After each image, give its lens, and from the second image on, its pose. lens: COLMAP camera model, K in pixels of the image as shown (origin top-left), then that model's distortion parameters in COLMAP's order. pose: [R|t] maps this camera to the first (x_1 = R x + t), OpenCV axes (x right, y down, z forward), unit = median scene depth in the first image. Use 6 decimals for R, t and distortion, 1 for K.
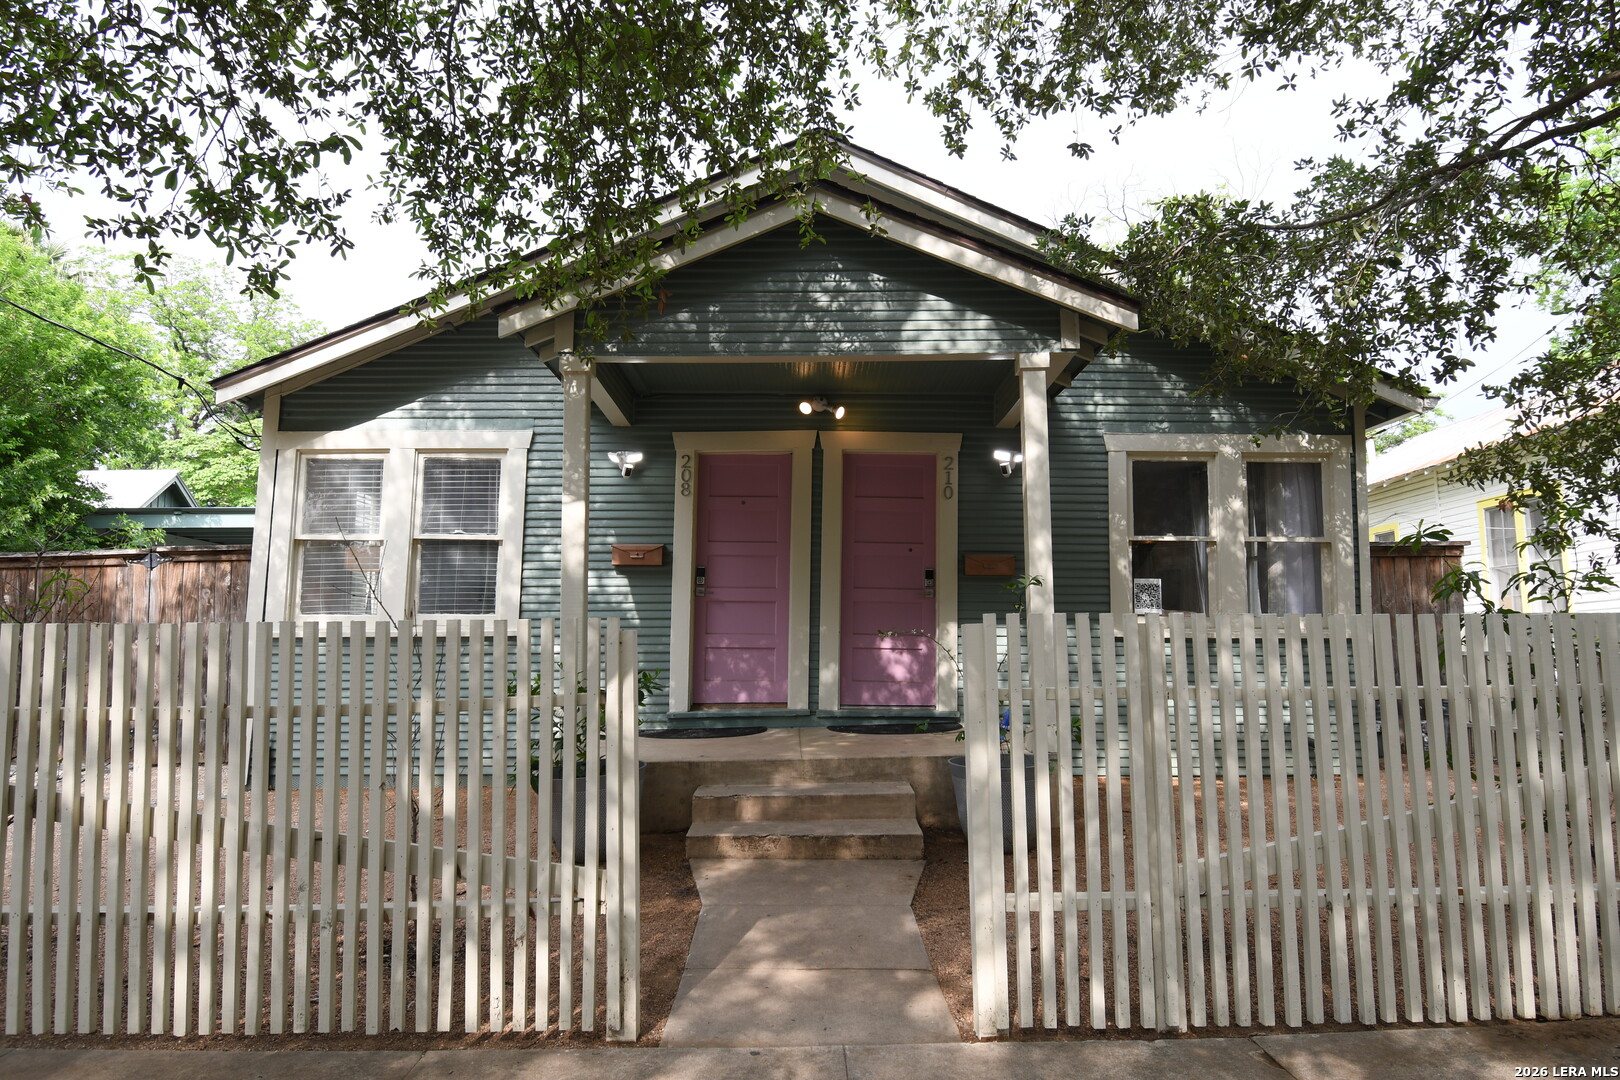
lens RADIAL K [[1019.3, 0, 810.0], [0, 1019.3, 540.0], [0, 0, 1]] dist [-0.003795, -0.002283]
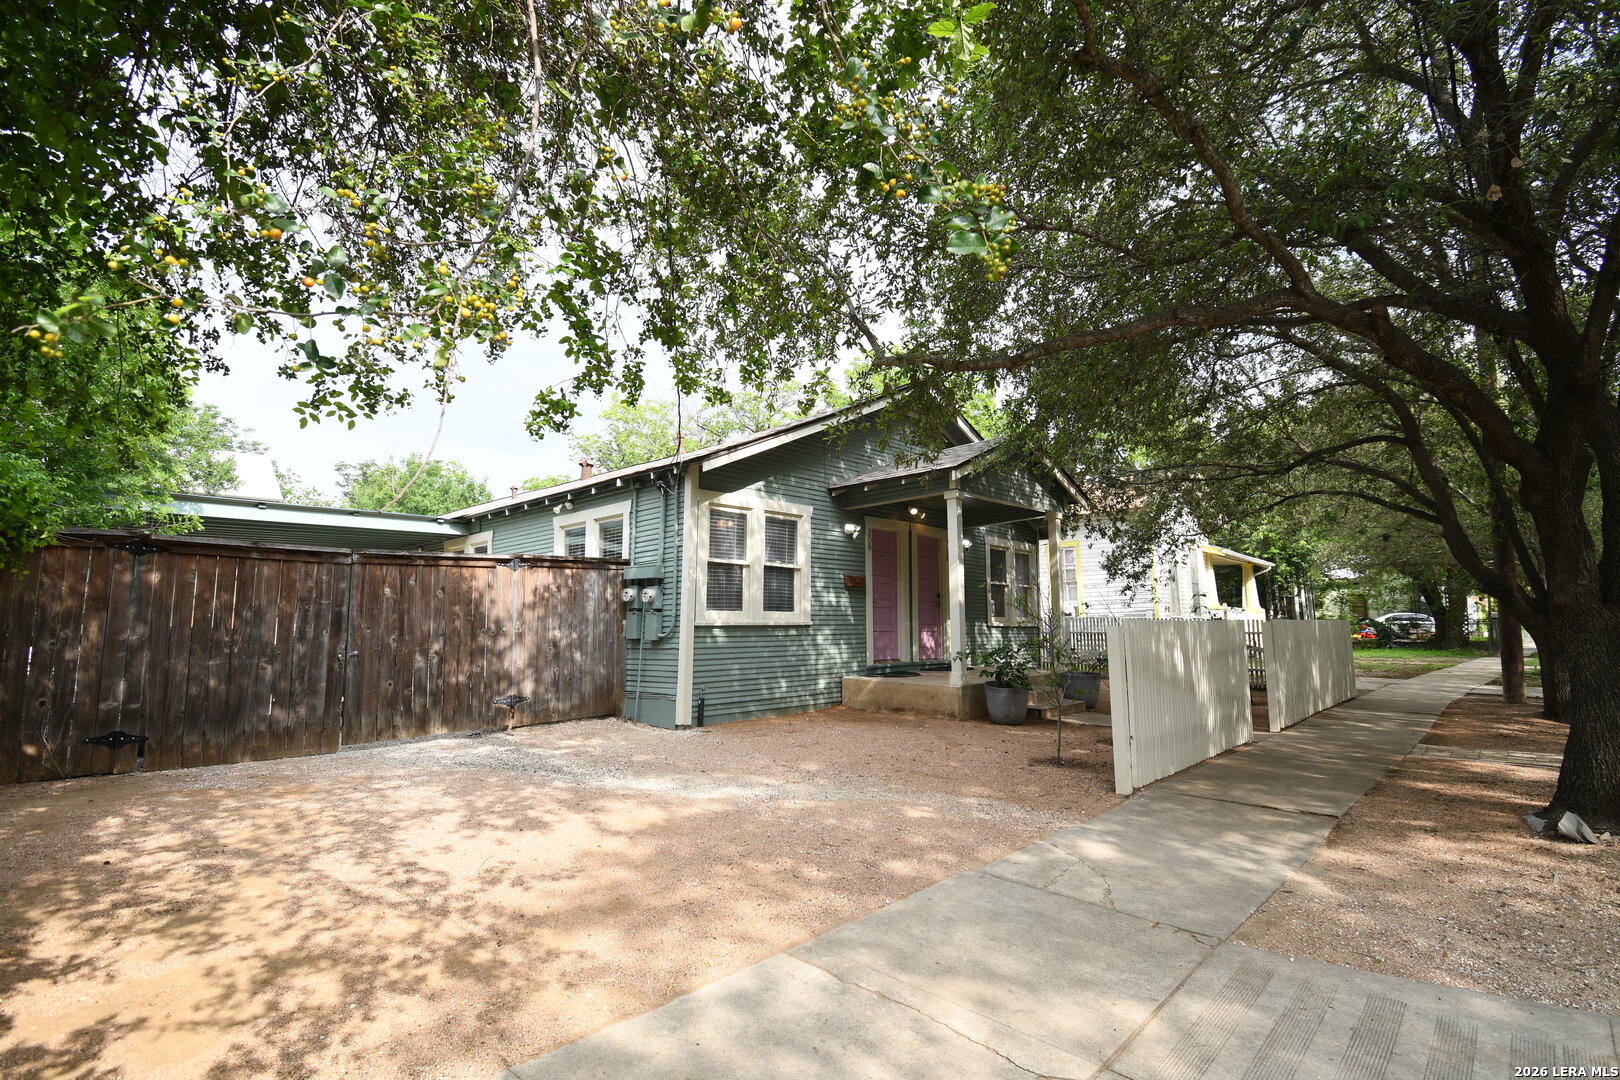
lens RADIAL K [[764.3, 0, 810.0], [0, 764.3, 540.0], [0, 0, 1]] dist [0.001685, 0.000092]
pose [[0.694711, 0.080924, 0.714723, -1.207769], [-0.069277, 0.996559, -0.045497, 0.008874], [-0.715945, -0.017907, 0.697927, 0.093339]]
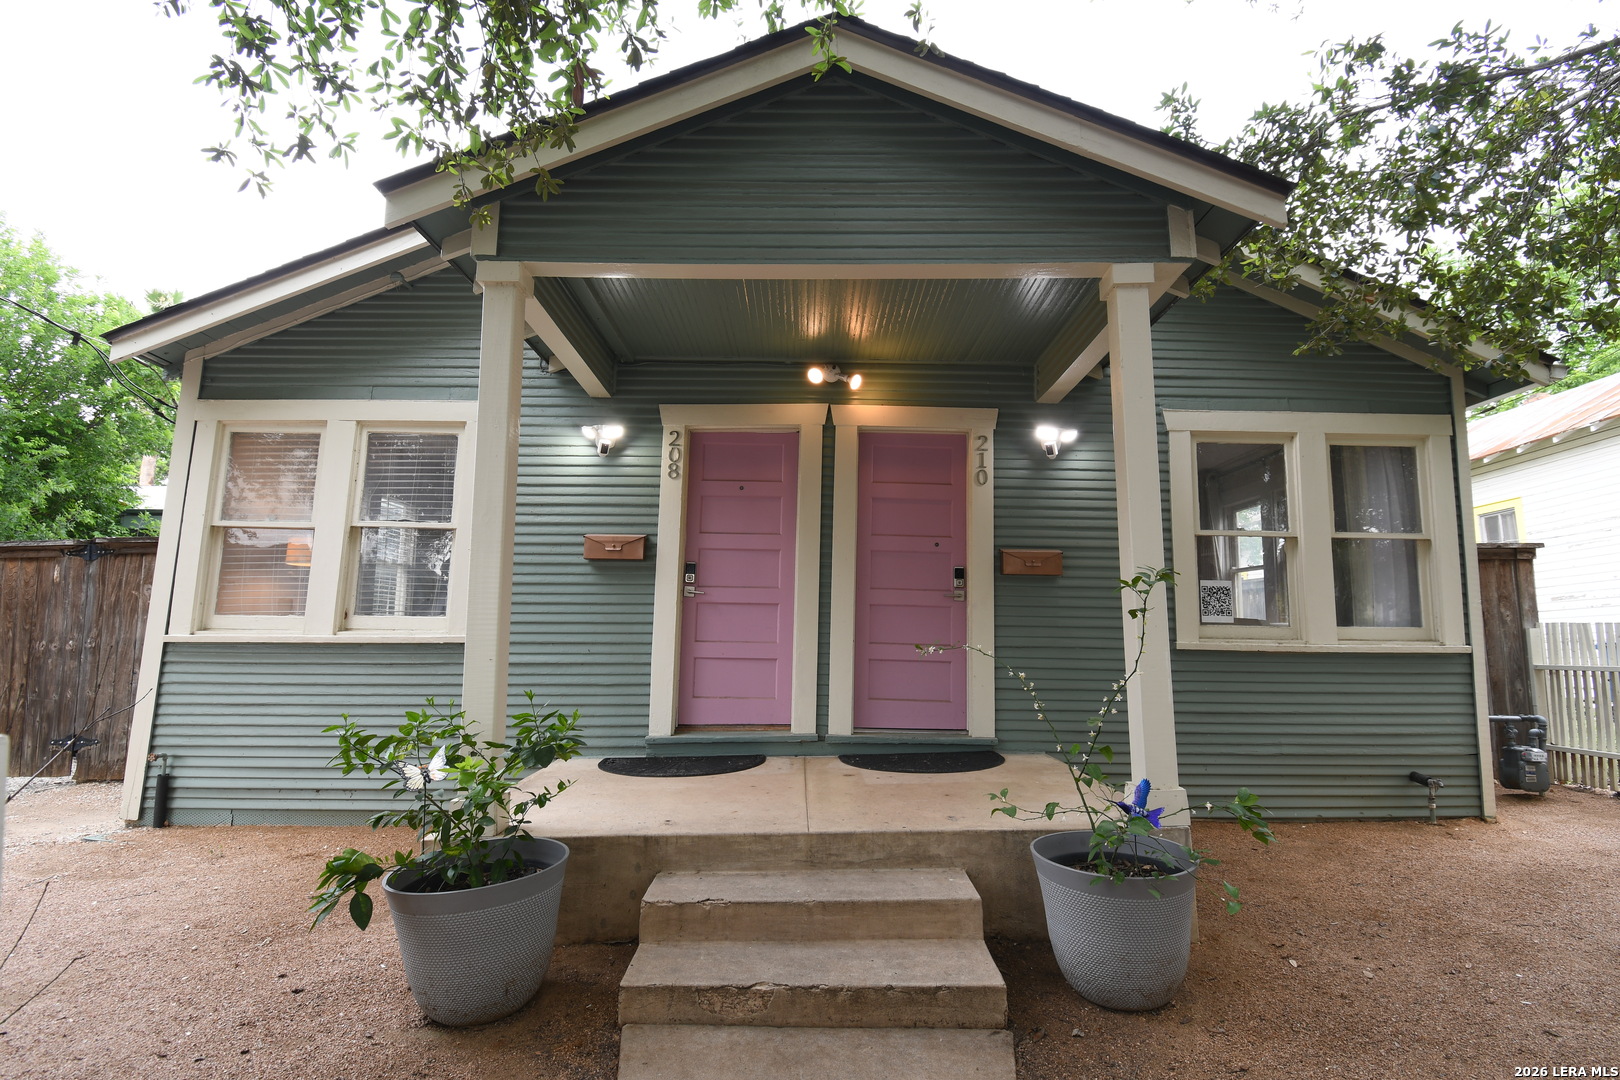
lens RADIAL K [[792.0, 0, 813.1], [0, 792.0, 537.5], [0, 0, 1]] dist [-0.002024, -0.001163]
pose [[0.999968, 0.007928, -0.000564, -0.004766], [-0.007938, 0.999733, -0.021692, 0.019273], [0.000392, 0.021695, 0.999765, 0.340737]]
